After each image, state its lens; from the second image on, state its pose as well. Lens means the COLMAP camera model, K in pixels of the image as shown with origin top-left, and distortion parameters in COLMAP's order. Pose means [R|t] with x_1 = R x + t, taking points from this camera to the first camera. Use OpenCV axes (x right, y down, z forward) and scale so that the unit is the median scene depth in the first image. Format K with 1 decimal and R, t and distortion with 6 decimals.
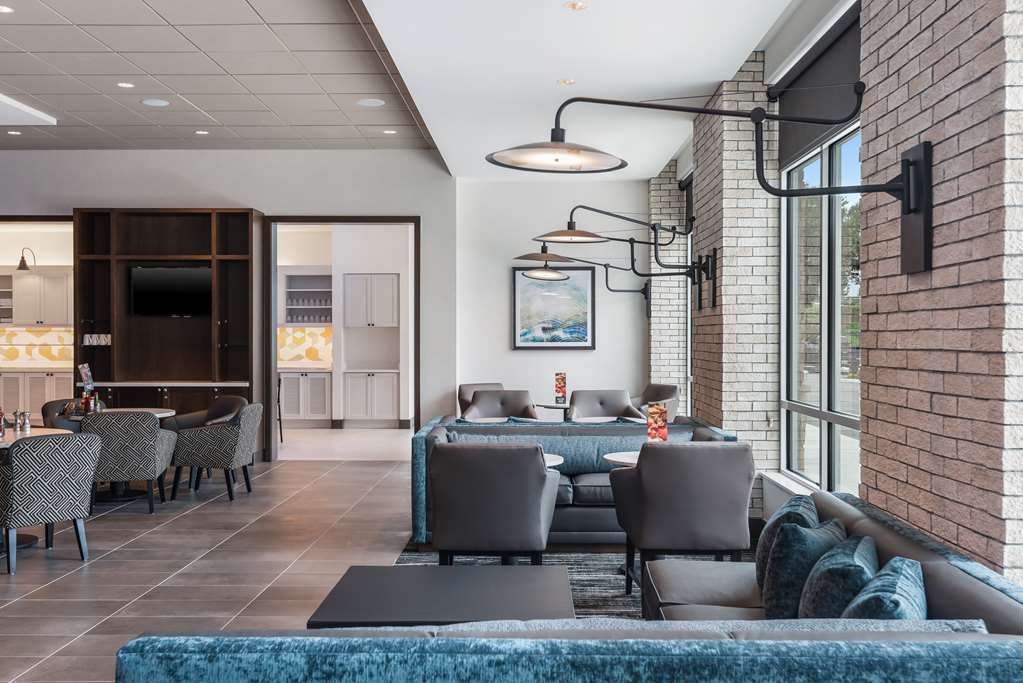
lens RADIAL K [[1002.5, 0, 511.5], [0, 1002.5, 341.5], [0, 0, 1]] dist [0.079468, -0.005403]
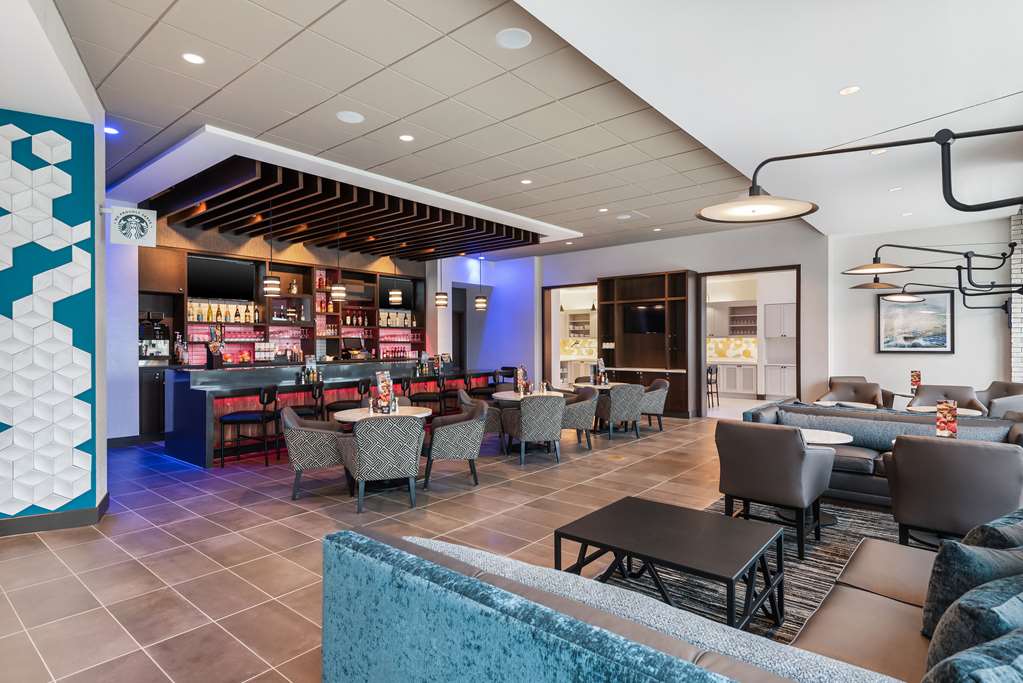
lens RADIAL K [[535.9, 0, 511.5], [0, 535.9, 341.5], [0, 0, 1]] dist [0.020318, -0.000829]
pose [[0.778445, -0.003134, -0.627705, 0.083632], [-0.000940, 0.999981, -0.006158, -0.002994], [0.627712, 0.005384, 0.778427, 0.096745]]
